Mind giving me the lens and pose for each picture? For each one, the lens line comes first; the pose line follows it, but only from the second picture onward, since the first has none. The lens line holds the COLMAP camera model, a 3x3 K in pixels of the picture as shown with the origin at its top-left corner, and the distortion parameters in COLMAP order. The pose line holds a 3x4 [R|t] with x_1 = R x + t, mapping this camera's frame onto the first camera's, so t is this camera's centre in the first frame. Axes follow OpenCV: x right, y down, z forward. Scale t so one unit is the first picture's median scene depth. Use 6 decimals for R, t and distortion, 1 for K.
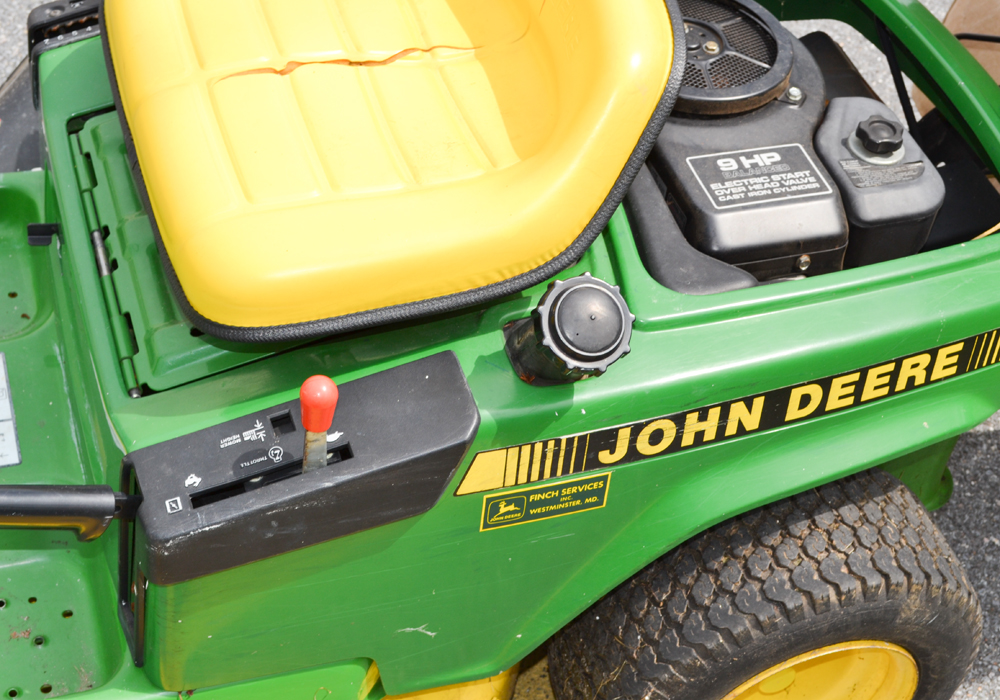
lens RADIAL K [[1598.0, 0, 500.0], [0, 1598.0, 350.0], [0, 0, 1]] dist [-0.008188, 0.021762]
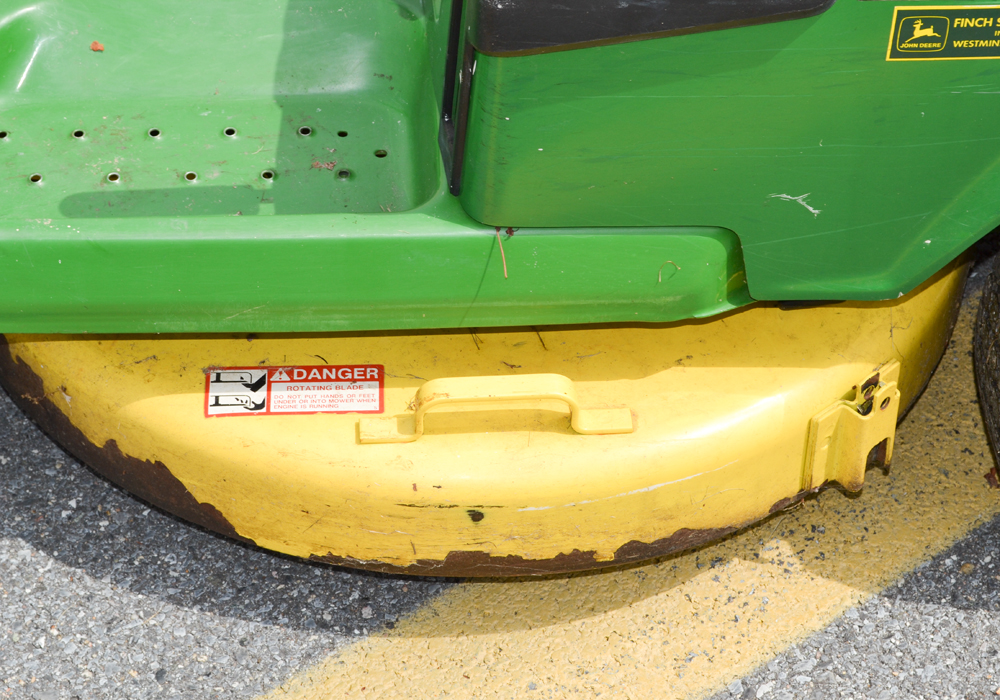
lens RADIAL K [[2395.6, 0, 500.0], [0, 2395.6, 350.0], [0, 0, 1]] dist [0.028807, 0.137709]
pose [[0.963806, 0.126516, -0.234673, 0.091094], [-0.127031, 0.991814, 0.012983, 0.239964], [0.234394, 0.017298, 0.971988, -0.185127]]
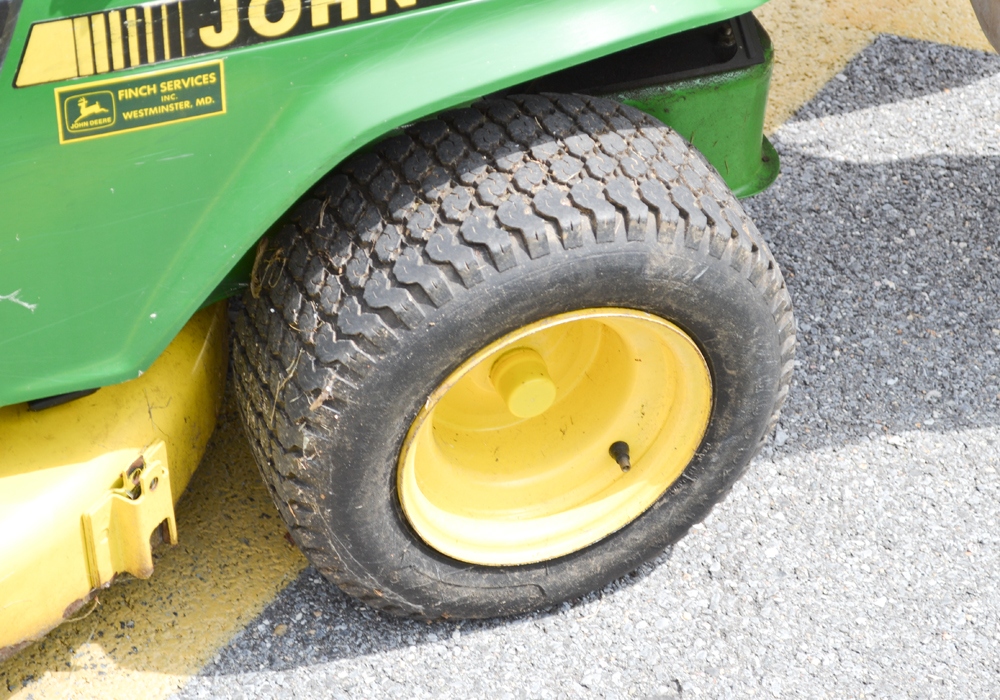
lens RADIAL K [[2395.6, 0, 500.0], [0, 2395.6, 350.0], [0, 0, 1]] dist [0.028807, 0.137709]
pose [[0.996874, -0.078876, -0.004666, 0.182792], [0.078597, 0.995942, -0.043845, 0.257344], [0.008106, 0.043342, 0.999027, -0.165893]]
